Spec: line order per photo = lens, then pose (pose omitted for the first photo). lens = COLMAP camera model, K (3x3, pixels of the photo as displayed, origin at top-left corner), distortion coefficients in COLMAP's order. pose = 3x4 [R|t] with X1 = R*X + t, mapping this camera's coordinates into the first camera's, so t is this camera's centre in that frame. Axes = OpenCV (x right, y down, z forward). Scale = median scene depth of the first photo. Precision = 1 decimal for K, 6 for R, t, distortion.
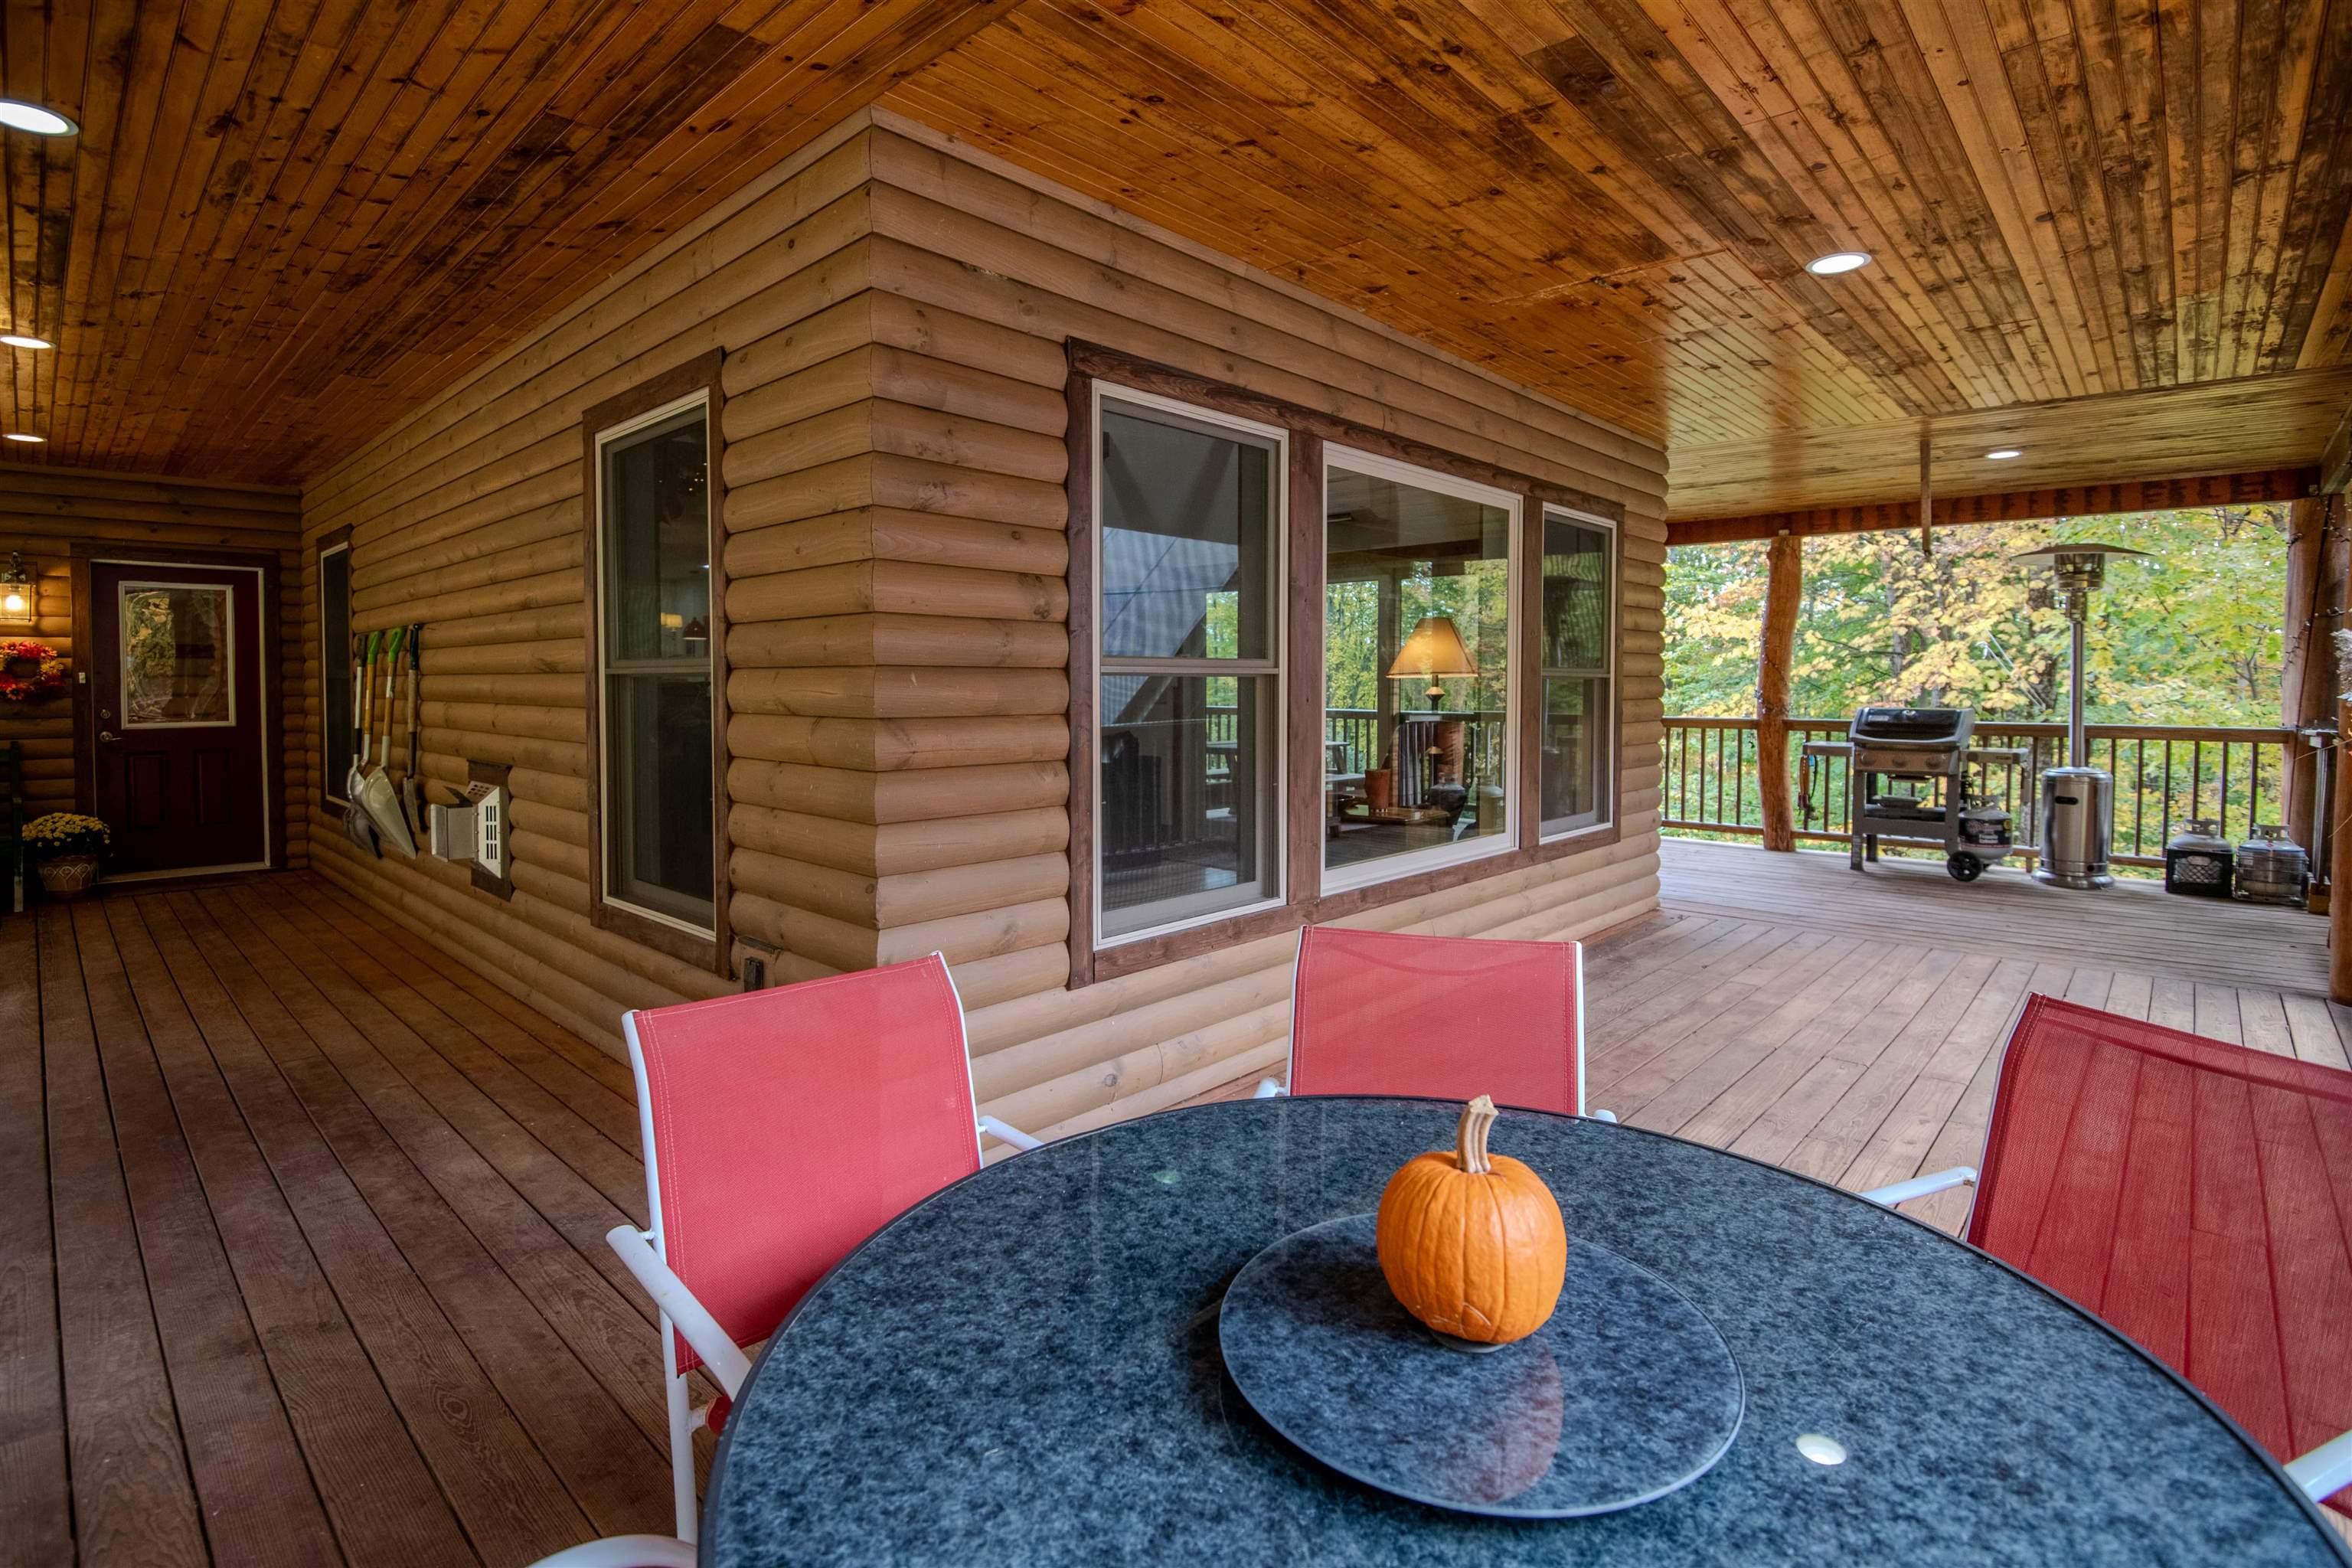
lens RADIAL K [[1158.4, 0, 1205.2], [0, 1158.4, 713.5], [0, 0, 1]] dist [-0.028994, -0.000821]
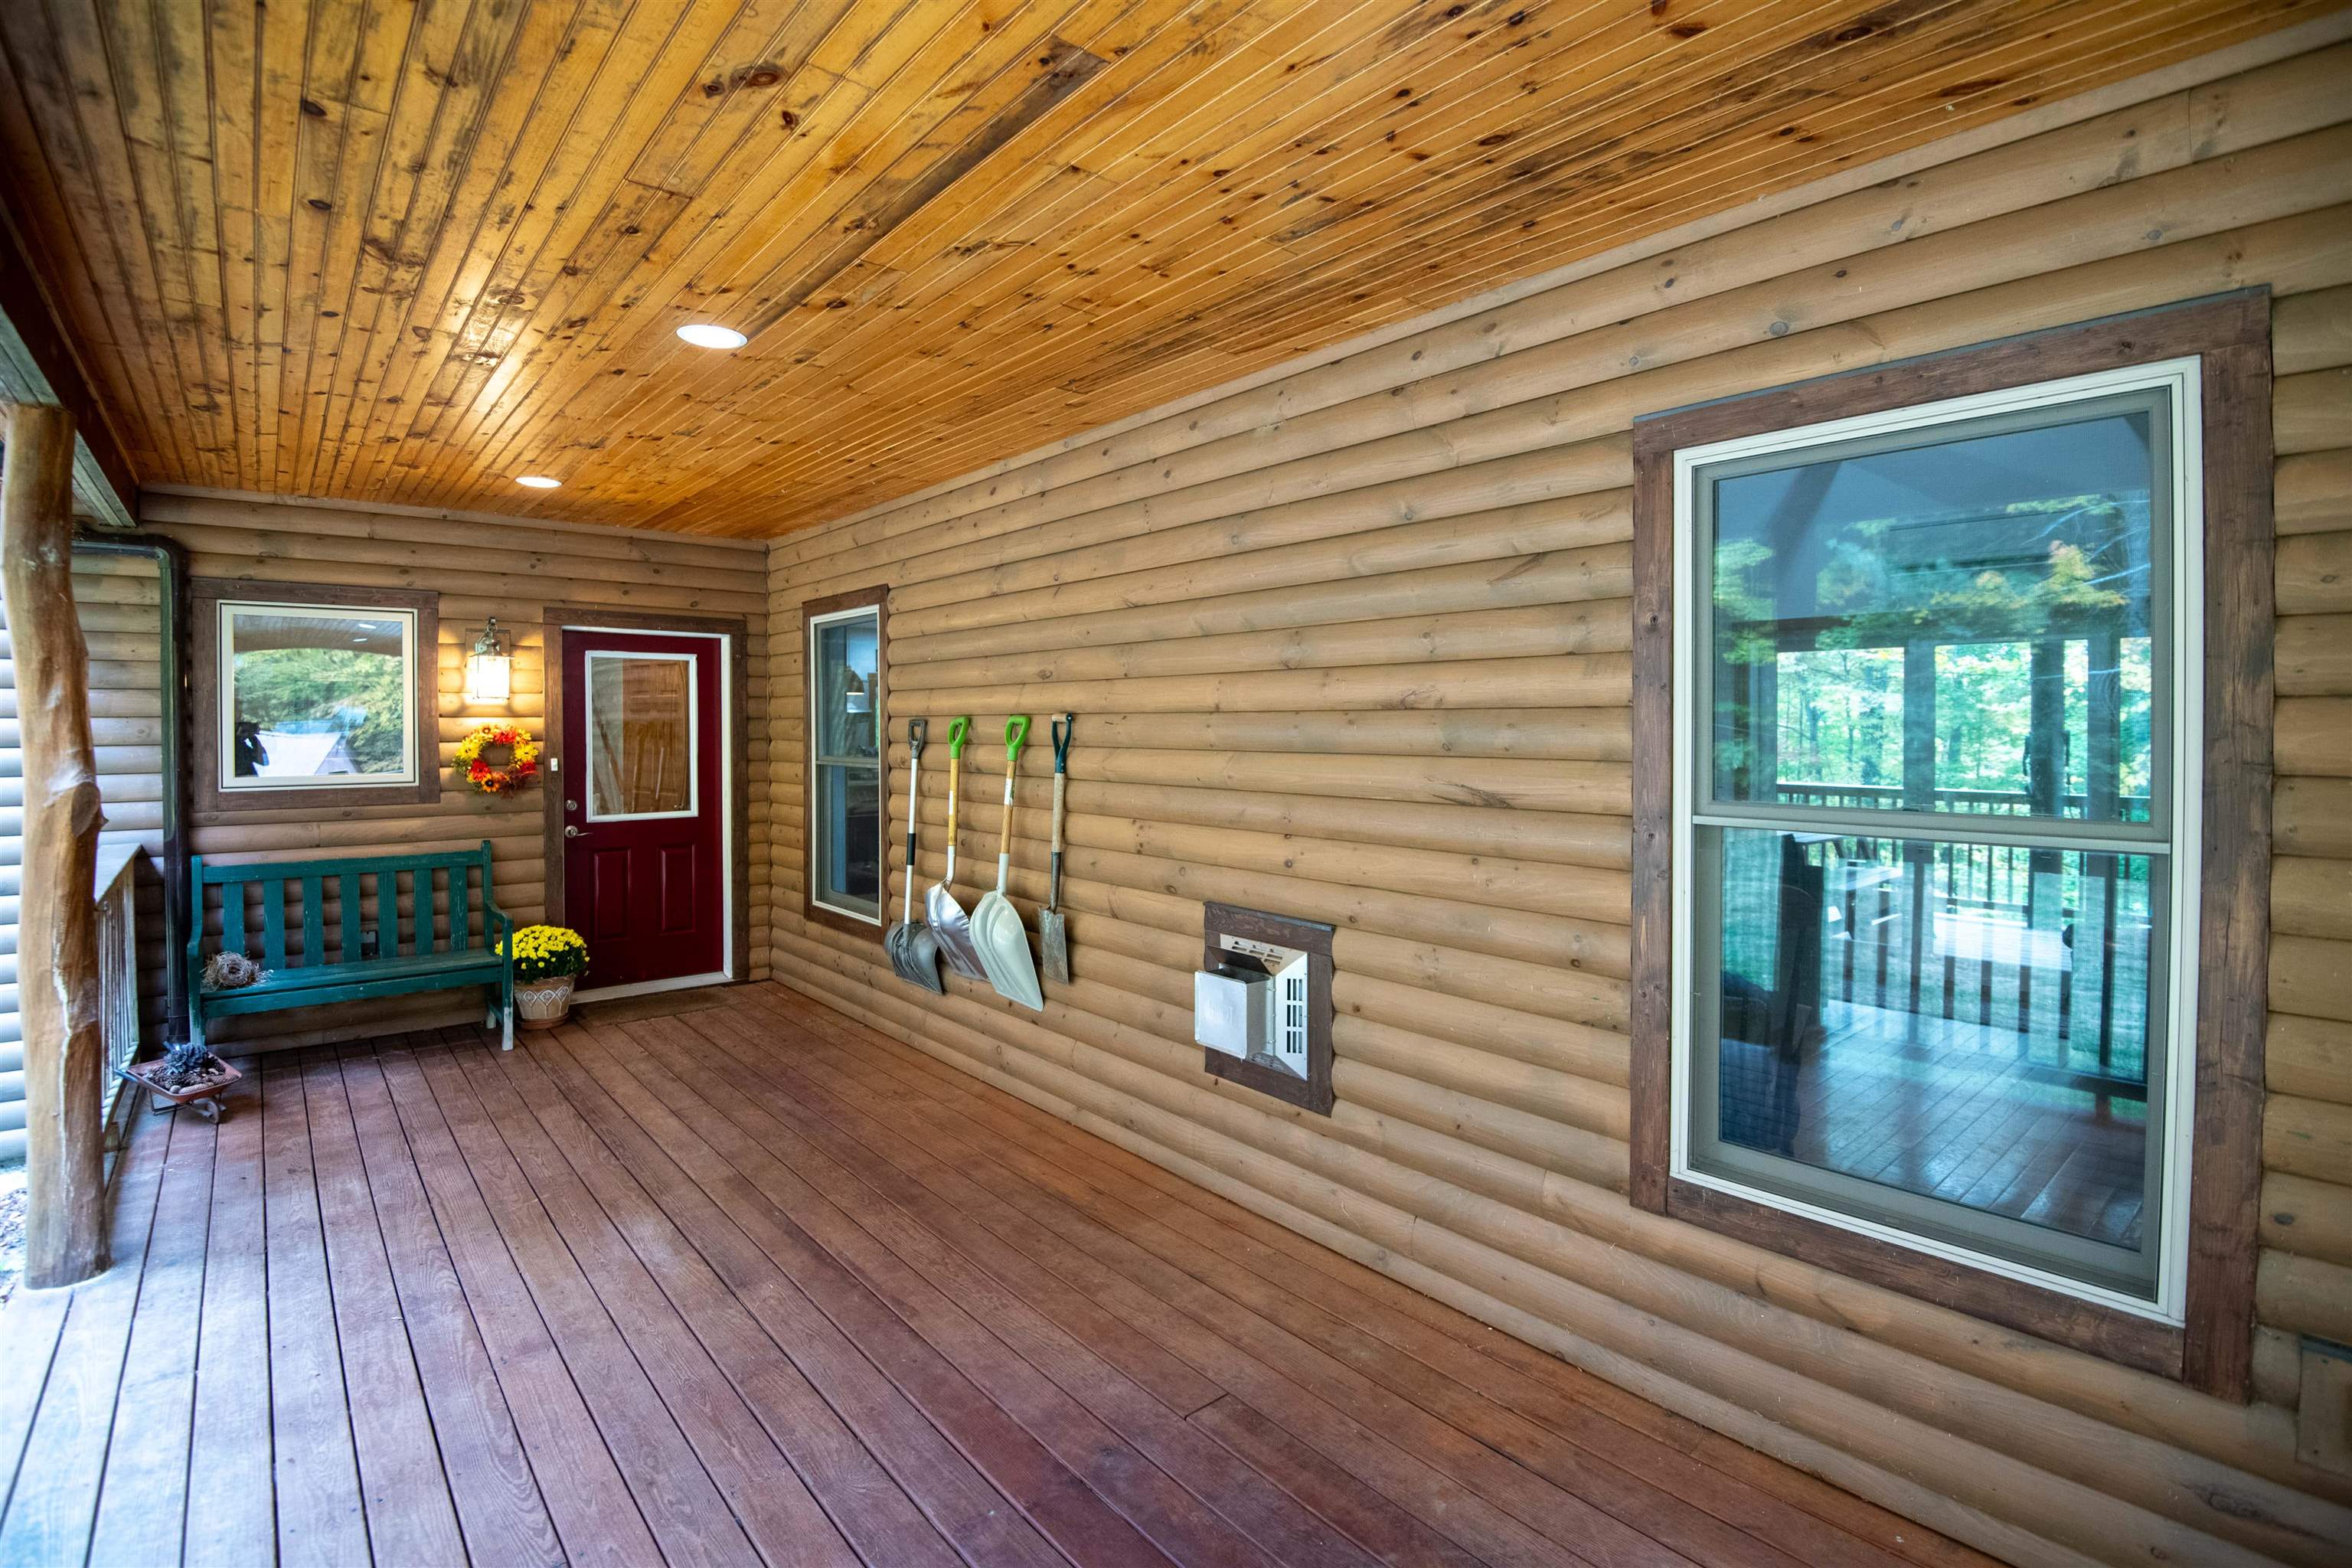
lens RADIAL K [[1108.6, 0, 1211.2], [0, 1108.6, 743.1], [0, 0, 1]] dist [-0.020521, -0.000278]
pose [[0.996233, 0.004647, -0.086588, -0.438864], [-0.005652, 0.999919, -0.011371, -0.042525], [0.086528, 0.011818, 0.996179, 0.212992]]
